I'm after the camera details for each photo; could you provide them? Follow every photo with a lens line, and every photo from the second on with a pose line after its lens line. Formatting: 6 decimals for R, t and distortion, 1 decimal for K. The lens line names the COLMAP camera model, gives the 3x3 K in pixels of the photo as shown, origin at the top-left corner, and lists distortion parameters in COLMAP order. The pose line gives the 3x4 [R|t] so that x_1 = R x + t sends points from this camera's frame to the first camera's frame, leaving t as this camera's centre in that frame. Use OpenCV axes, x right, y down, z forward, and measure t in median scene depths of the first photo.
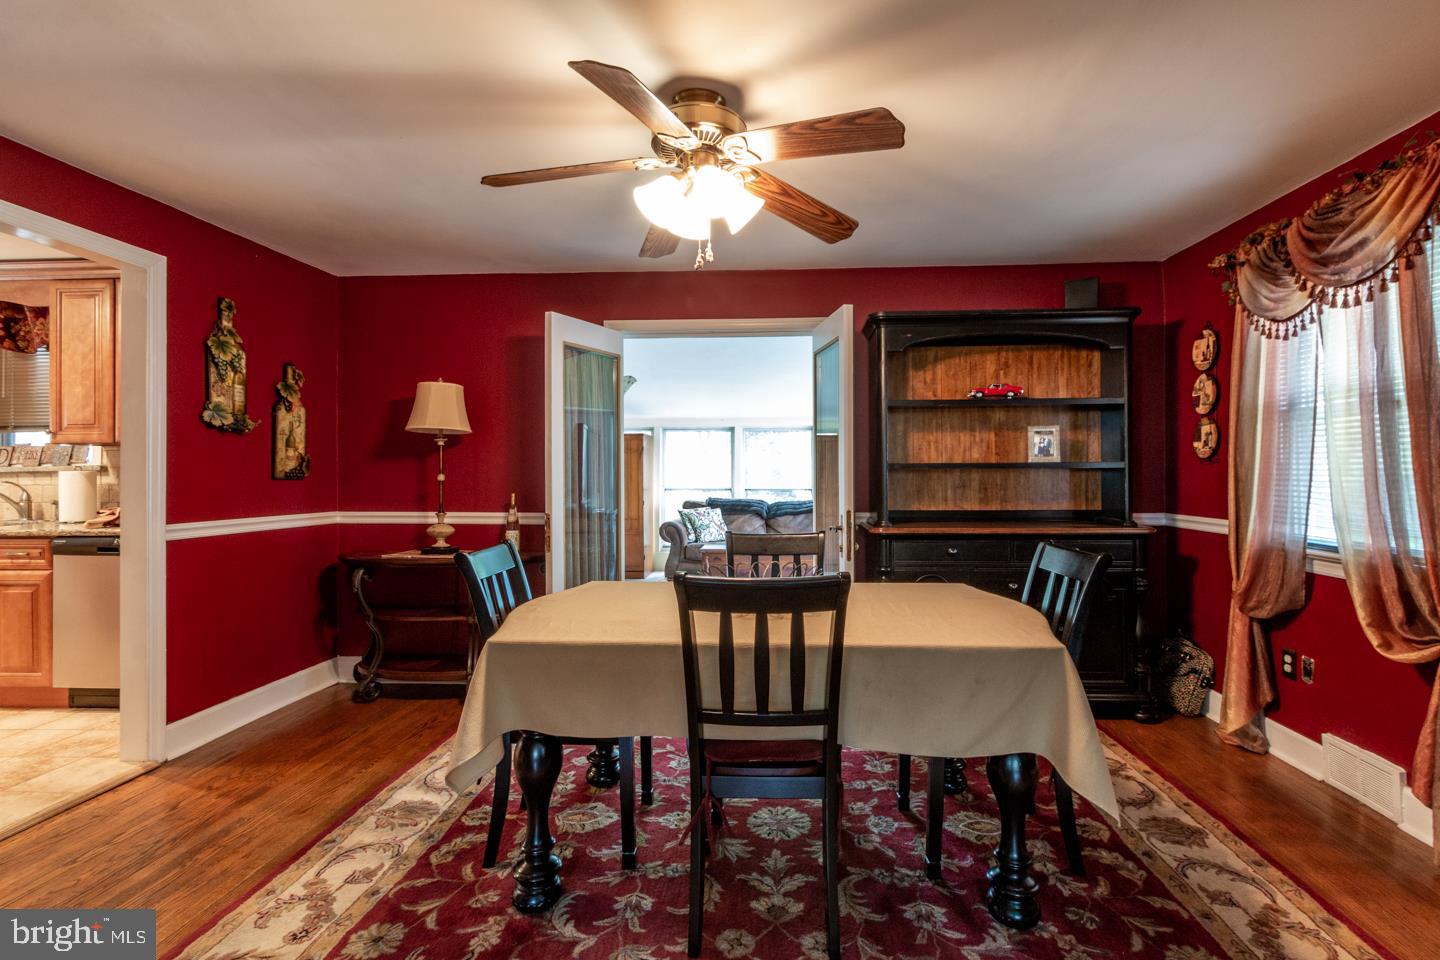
lens RADIAL K [[677.0, 0, 739.7], [0, 677.0, 469.1], [0, 0, 1]] dist [-0.000261, -0.000860]
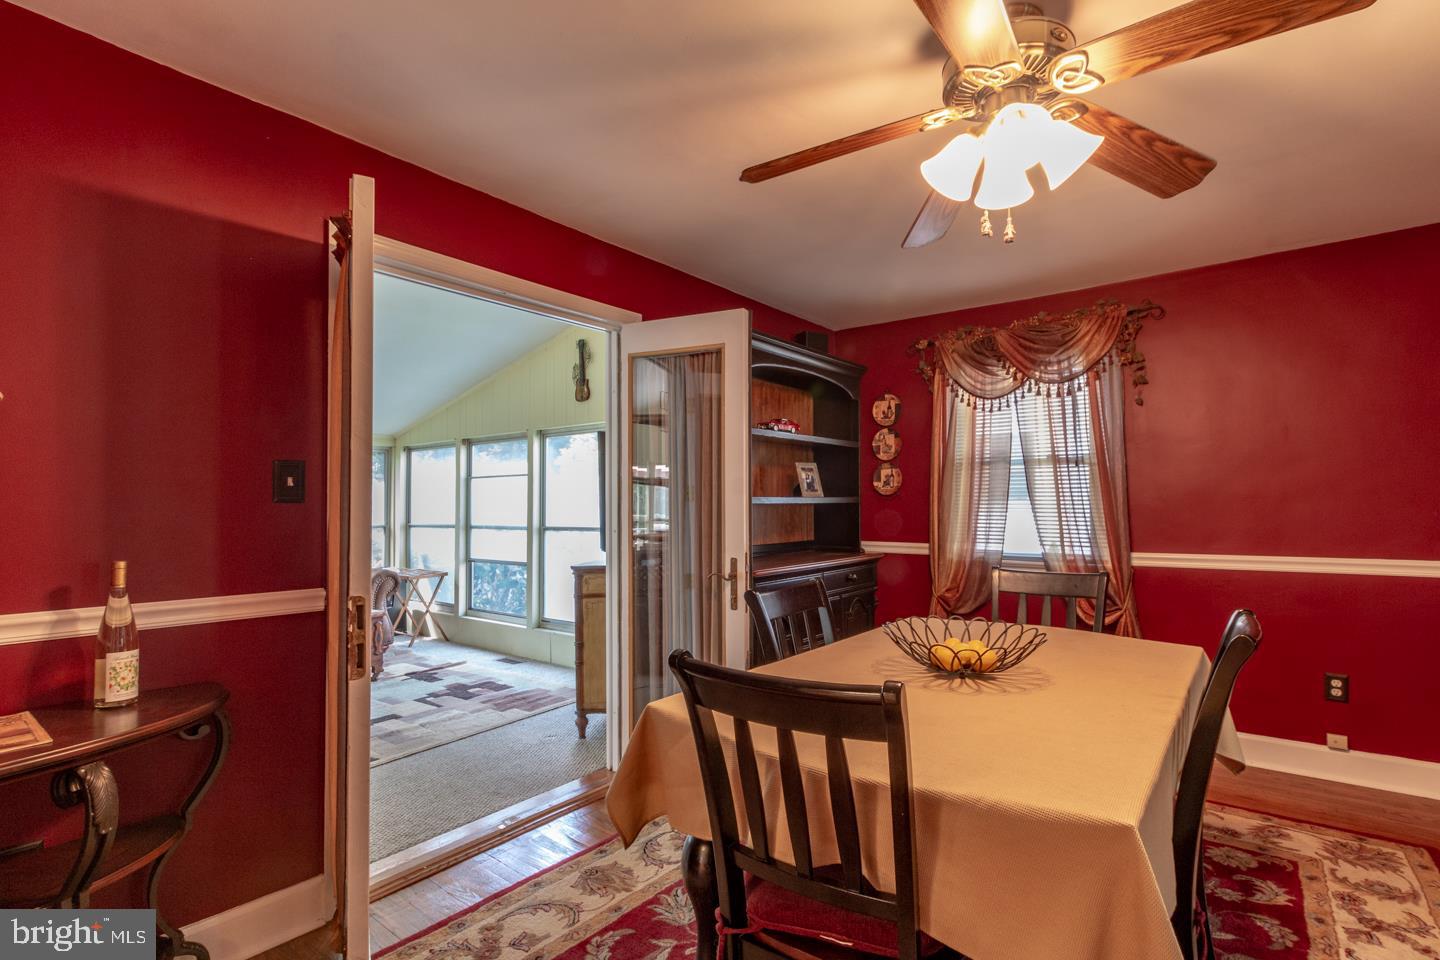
lens RADIAL K [[688.2, 0, 740.2], [0, 688.2, 488.9], [0, 0, 1]] dist [0.000261, -0.000140]
pose [[0.565347, 0.017895, 0.824659, -0.491660], [-0.005673, 0.999825, -0.017806, -0.002890], [-0.824834, 0.005388, 0.565349, 0.458400]]
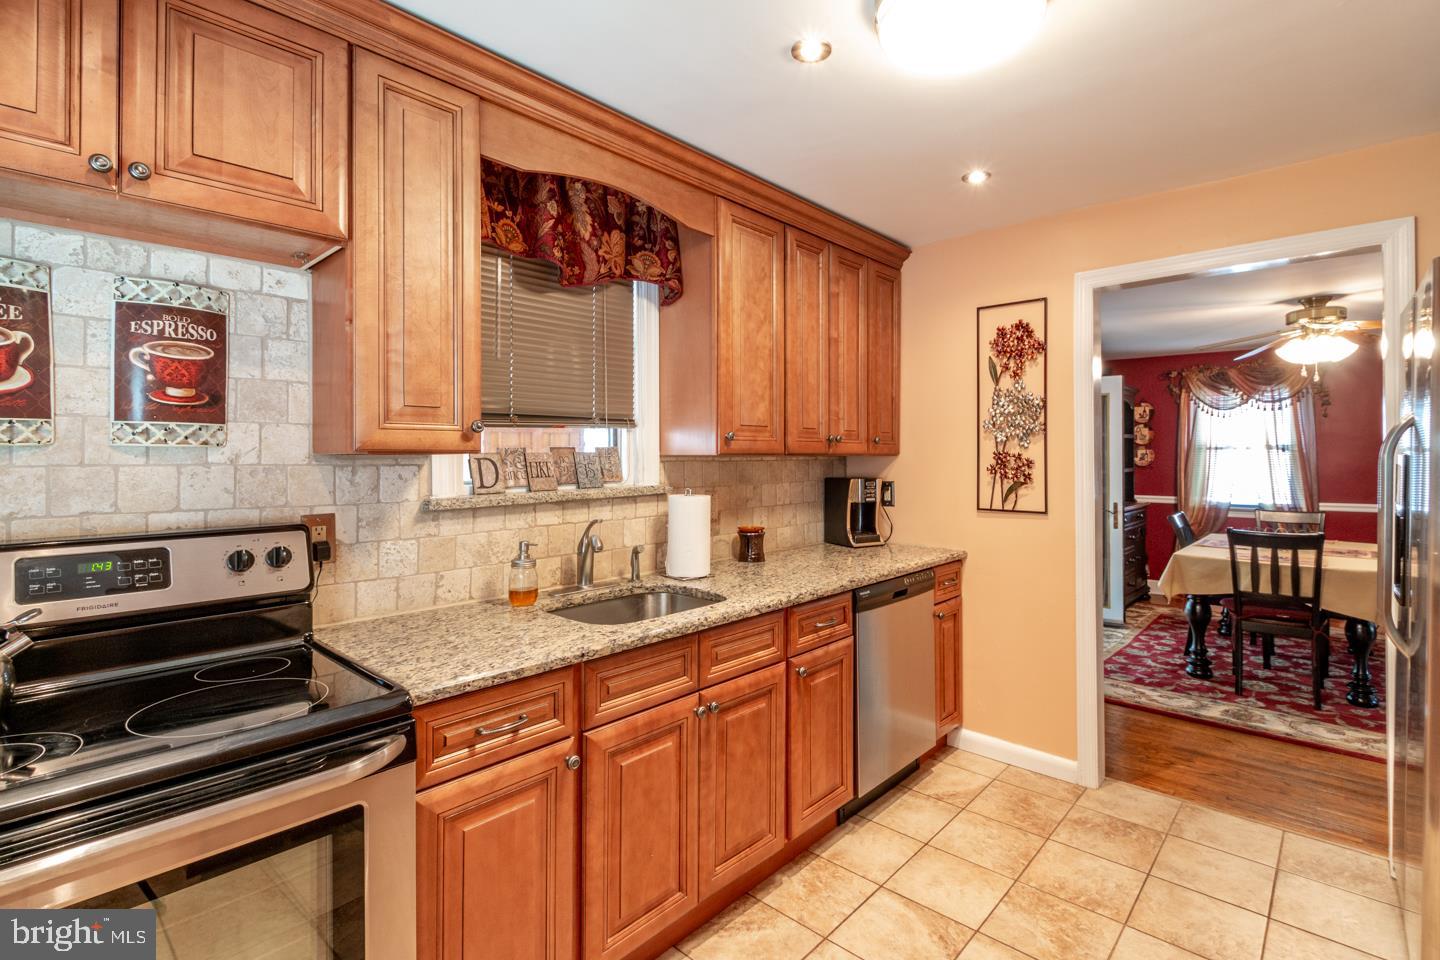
lens RADIAL K [[697.1, 0, 722.2], [0, 697.1, 450.7], [0, 0, 1]] dist [0.000404, -0.000043]
pose [[0.629128, 0.007918, 0.777261, -1.596252], [-0.009311, 0.999953, -0.002650, -0.041308], [-0.777246, -0.005570, 0.629172, 0.612992]]
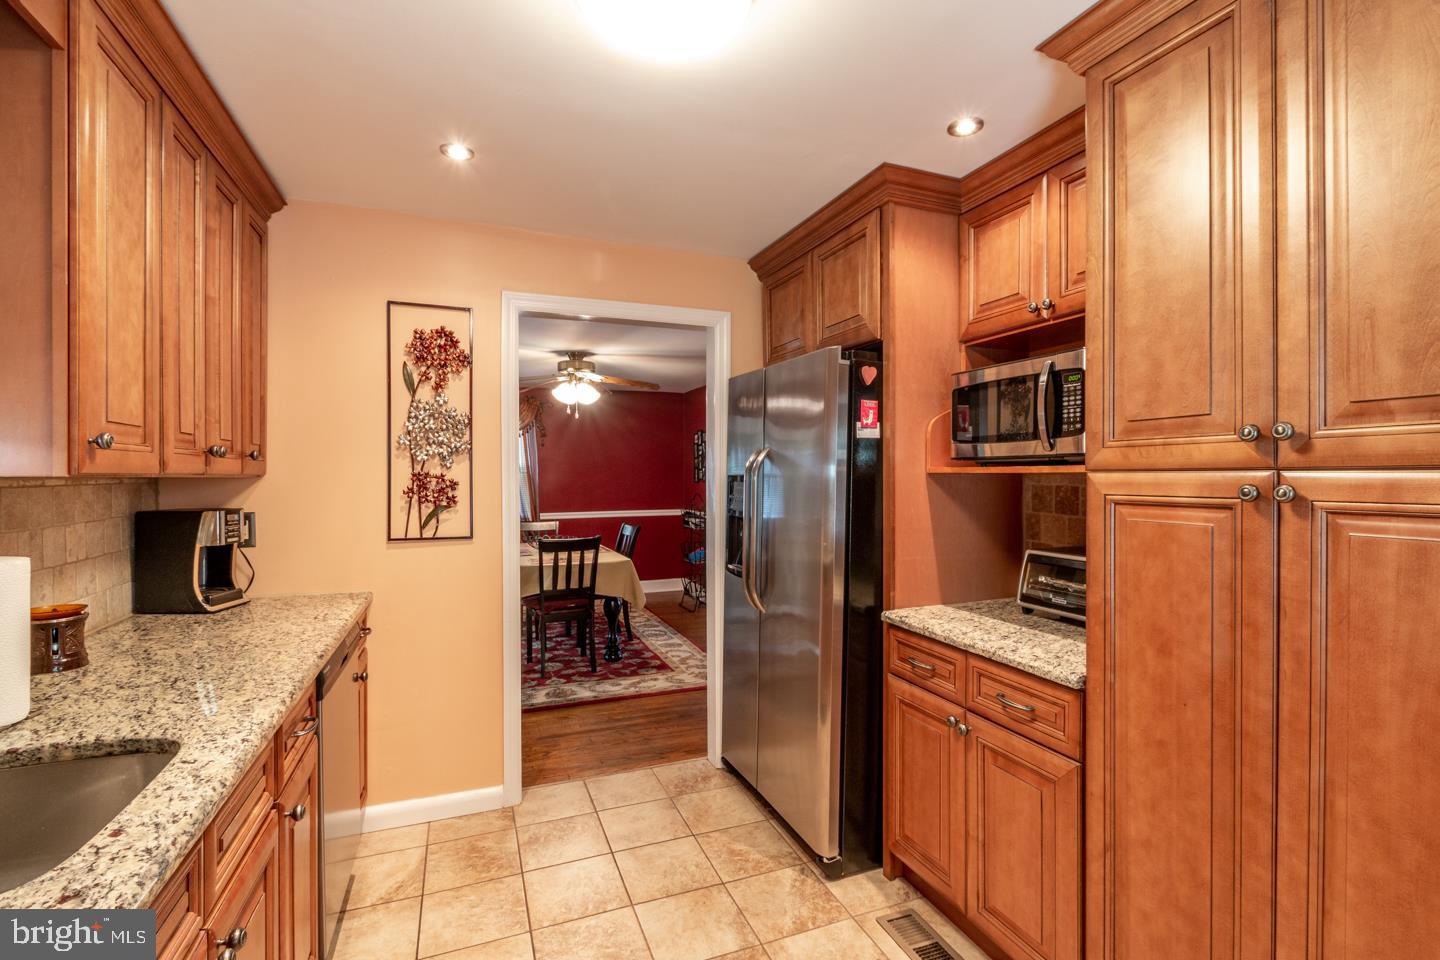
lens RADIAL K [[675.5, 0, 751.8], [0, 675.5, 479.0], [0, 0, 1]] dist [-0.001174, -0.000566]
pose [[-0.444298, -0.000374, 0.895879, -1.528578], [-0.003828, 0.999992, -0.001481, -0.038426], [-0.895871, -0.004087, -0.444296, 0.885297]]
